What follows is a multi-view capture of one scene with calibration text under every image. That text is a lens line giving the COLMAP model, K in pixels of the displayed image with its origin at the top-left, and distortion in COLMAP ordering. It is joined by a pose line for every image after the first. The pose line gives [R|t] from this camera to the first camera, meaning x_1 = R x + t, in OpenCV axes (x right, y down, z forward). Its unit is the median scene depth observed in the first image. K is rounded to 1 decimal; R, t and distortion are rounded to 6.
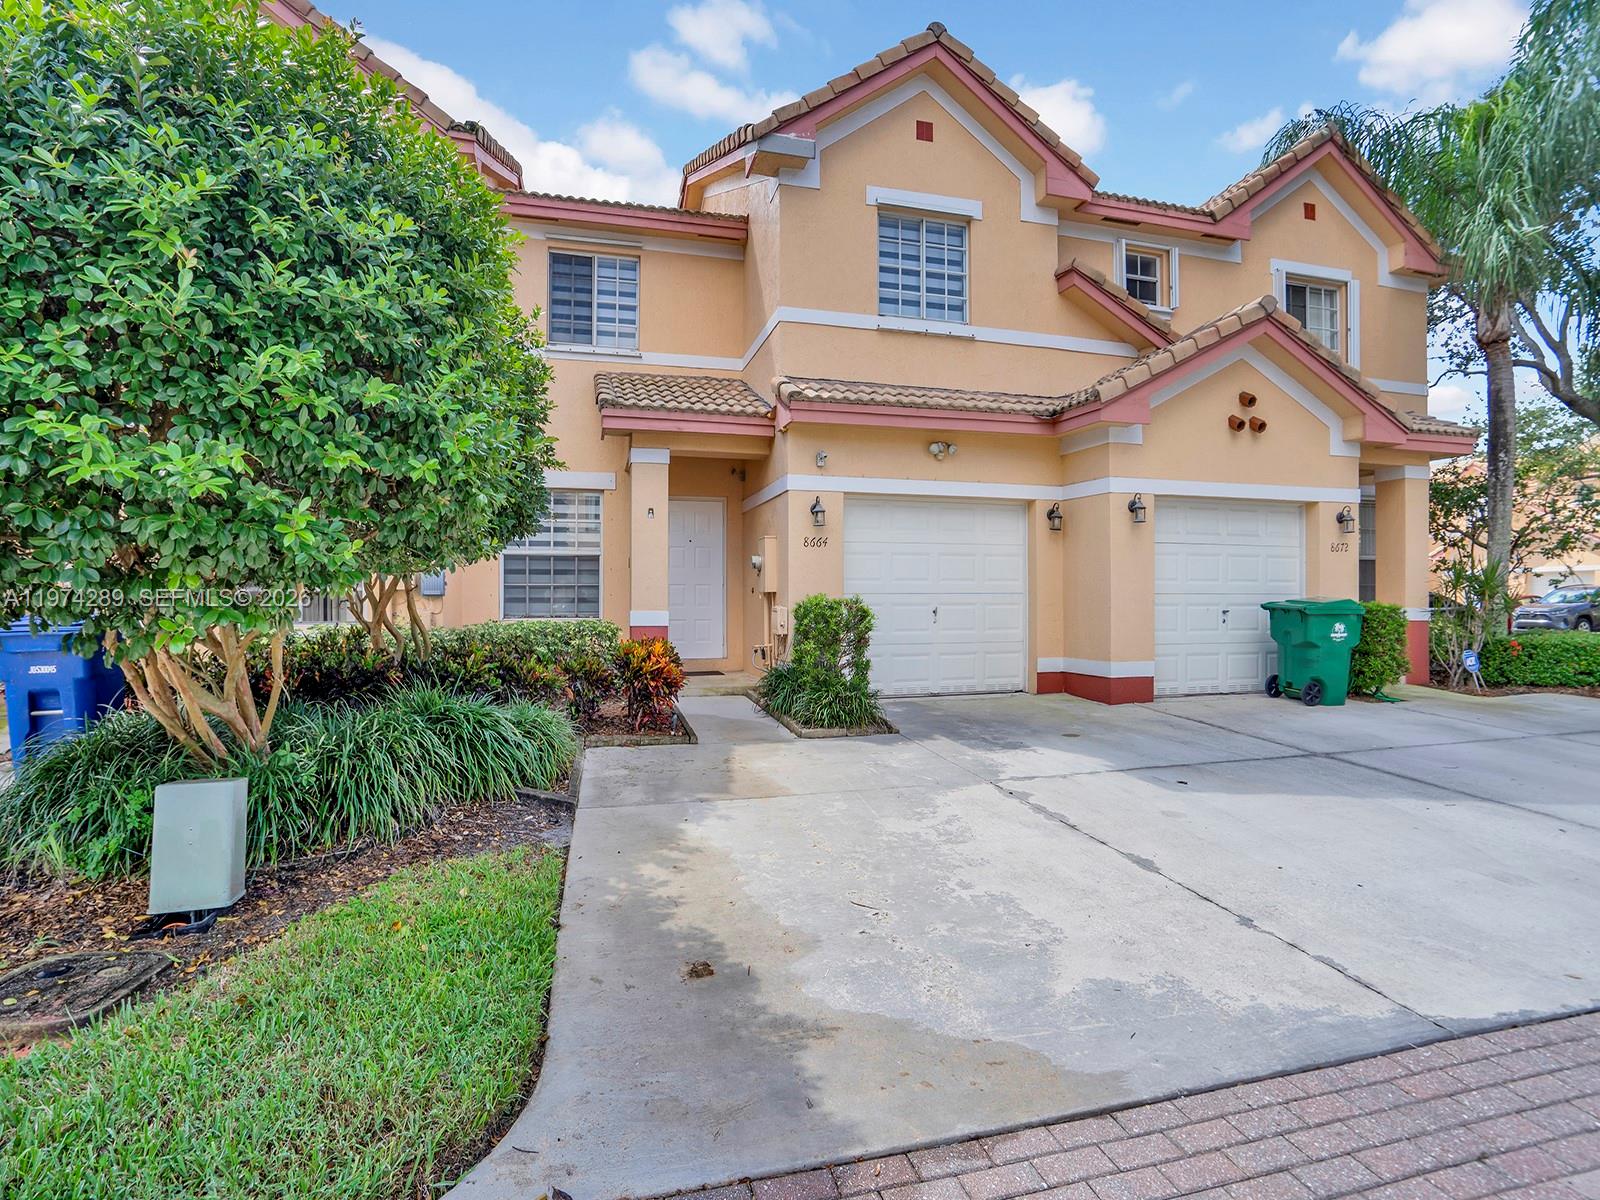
lens RADIAL K [[770.6, 0, 823.4], [0, 770.6, 600.7], [0, 0, 1]] dist [-0.058739, 0.021761]
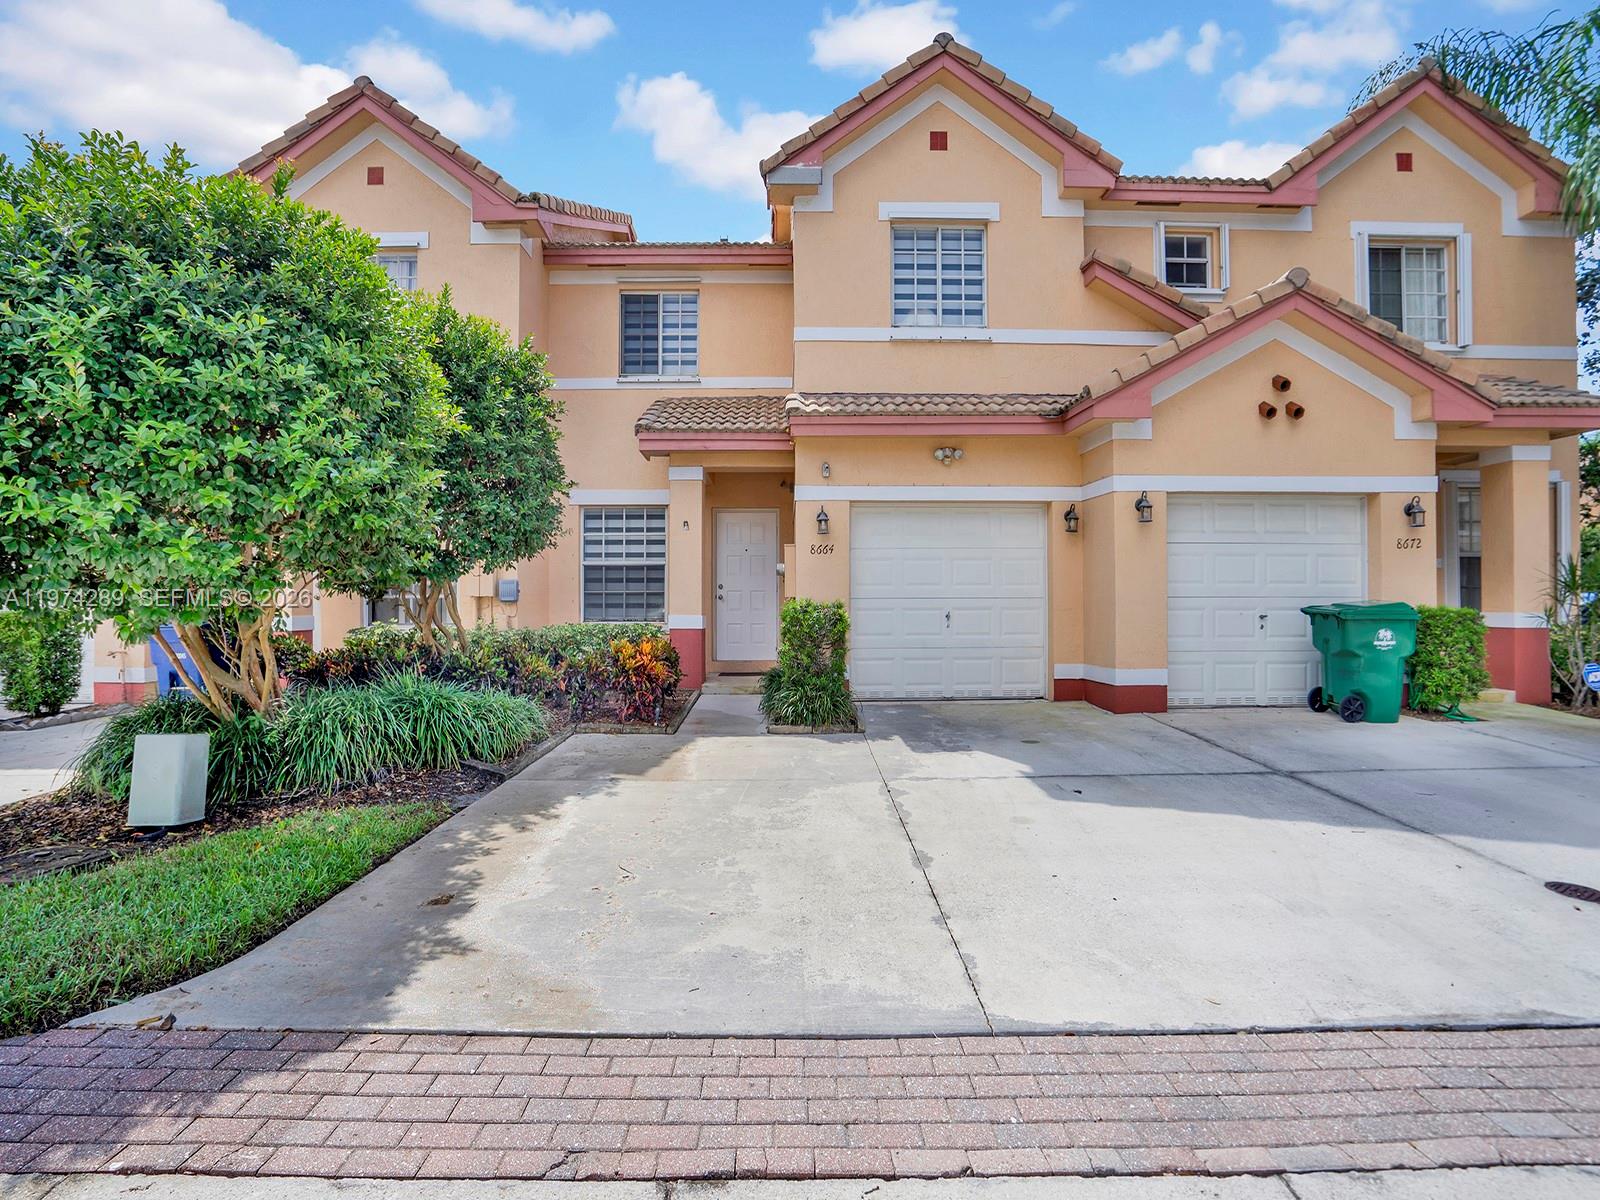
lens RADIAL K [[770.6, 0, 823.4], [0, 770.6, 600.7], [0, 0, 1]] dist [-0.058739, 0.021761]
pose [[0.969049, -0.002968, -0.246852, 0.241662], [0.000607, 0.999953, -0.009640, 0.003659], [0.246869, 0.009192, 0.969005, -0.012937]]
